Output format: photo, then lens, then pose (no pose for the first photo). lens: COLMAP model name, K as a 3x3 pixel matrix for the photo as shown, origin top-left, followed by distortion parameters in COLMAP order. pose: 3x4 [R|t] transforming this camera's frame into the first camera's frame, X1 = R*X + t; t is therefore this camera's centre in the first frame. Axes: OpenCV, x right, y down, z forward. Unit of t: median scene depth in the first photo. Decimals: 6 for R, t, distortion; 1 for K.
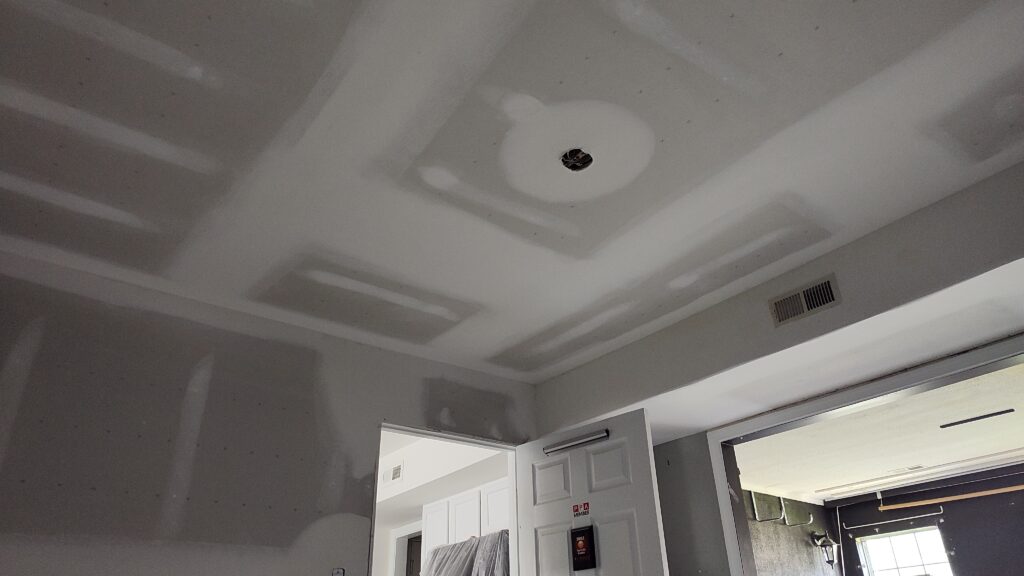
lens RADIAL K [[669.6, 0, 516.9], [0, 669.6, 303.2], [0, 0, 1]] dist [0.070912, -0.084131]
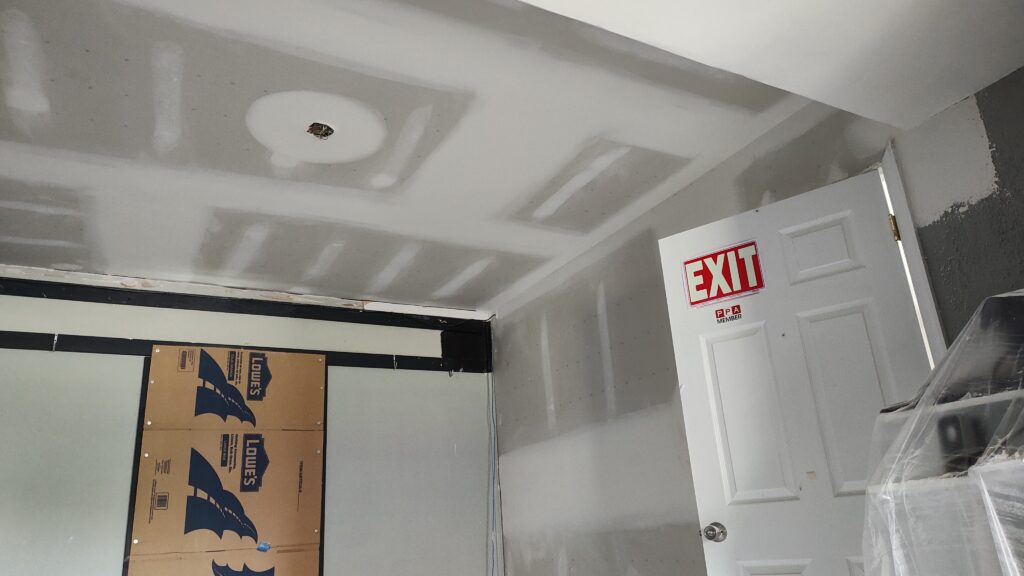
lens RADIAL K [[669.6, 0, 516.9], [0, 669.6, 303.2], [0, 0, 1]] dist [0.070912, -0.084131]
pose [[-0.140733, -0.274004, -0.951376, 0.623183], [0.531604, 0.789750, -0.306093, 0.328345], [0.835220, -0.548832, 0.034518, 0.621954]]
